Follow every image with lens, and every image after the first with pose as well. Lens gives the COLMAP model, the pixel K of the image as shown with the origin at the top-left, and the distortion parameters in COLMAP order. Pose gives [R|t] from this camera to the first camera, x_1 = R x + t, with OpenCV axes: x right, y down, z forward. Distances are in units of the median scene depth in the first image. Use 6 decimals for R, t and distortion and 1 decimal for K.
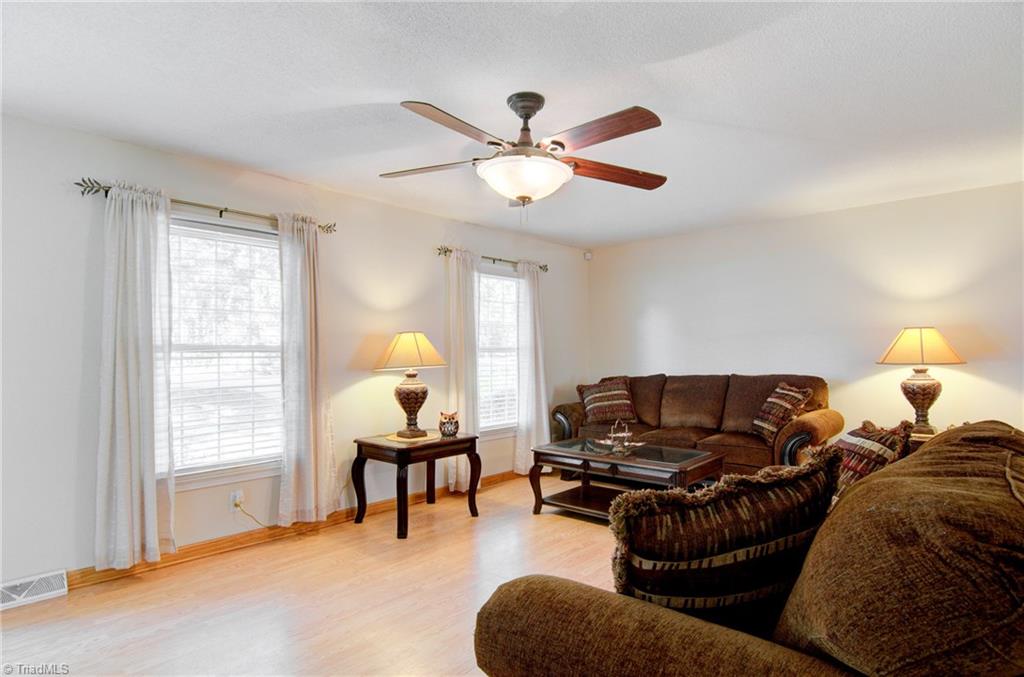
lens RADIAL K [[543.7, 0, 511.9], [0, 543.7, 359.8], [0, 0, 1]] dist [-0.000168, -0.000439]
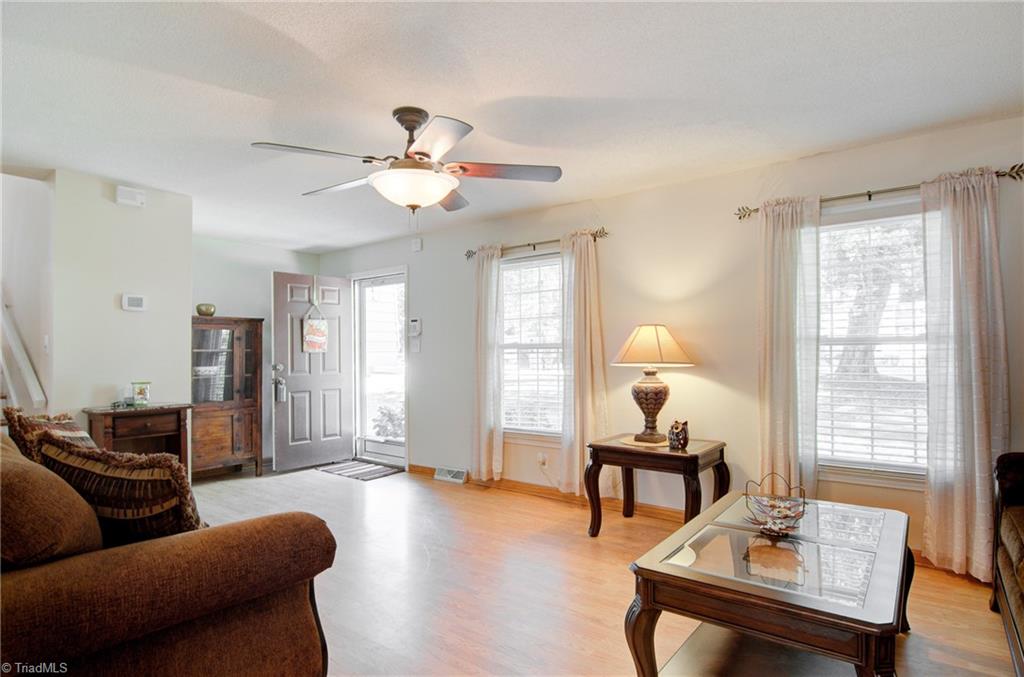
lens RADIAL K [[551.9, 0, 511.8], [0, 551.9, 350.8], [0, 0, 1]] dist [-0.020733, -0.000121]
pose [[0.081306, 0.001677, -0.996688, 0.748616], [-0.001443, 0.999998, 0.001565, -0.010023], [0.996688, 0.001311, 0.081308, 0.741080]]
